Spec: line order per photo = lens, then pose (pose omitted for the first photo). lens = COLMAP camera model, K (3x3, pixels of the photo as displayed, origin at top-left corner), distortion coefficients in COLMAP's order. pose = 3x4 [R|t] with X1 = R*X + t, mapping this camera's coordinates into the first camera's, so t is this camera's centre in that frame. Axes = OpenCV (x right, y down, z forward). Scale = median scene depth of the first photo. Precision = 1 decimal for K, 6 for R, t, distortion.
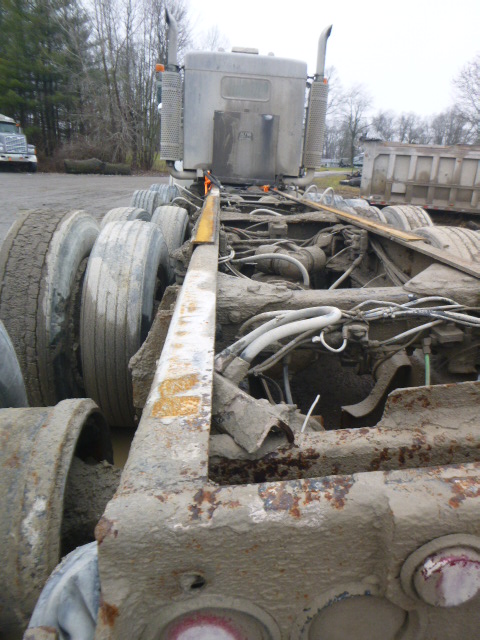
lens RADIAL K [[464.0, 0, 240.0], [0, 464.0, 320.0], [0, 0, 1]] dist [-0.042971, -0.009054]
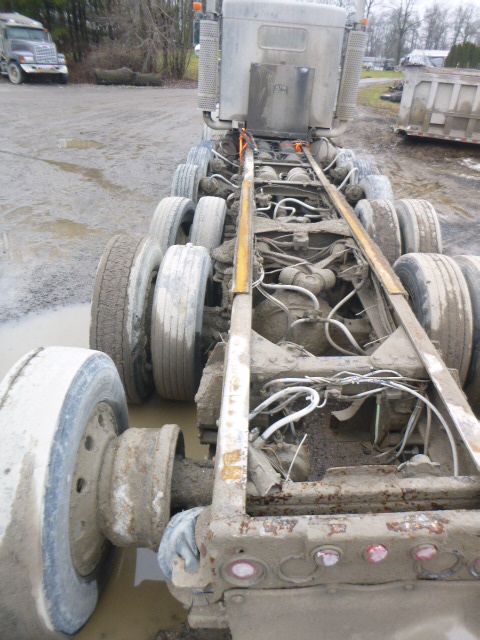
lens RADIAL K [[464.0, 0, 240.0], [0, 464.0, 320.0], [0, 0, 1]] dist [-0.042971, -0.009054]
pose [[0.997574, 0.037850, -0.058422, 0.003051], [-0.025832, 0.980617, 0.194222, -0.318327], [0.064641, -0.192242, 0.979216, -0.349307]]
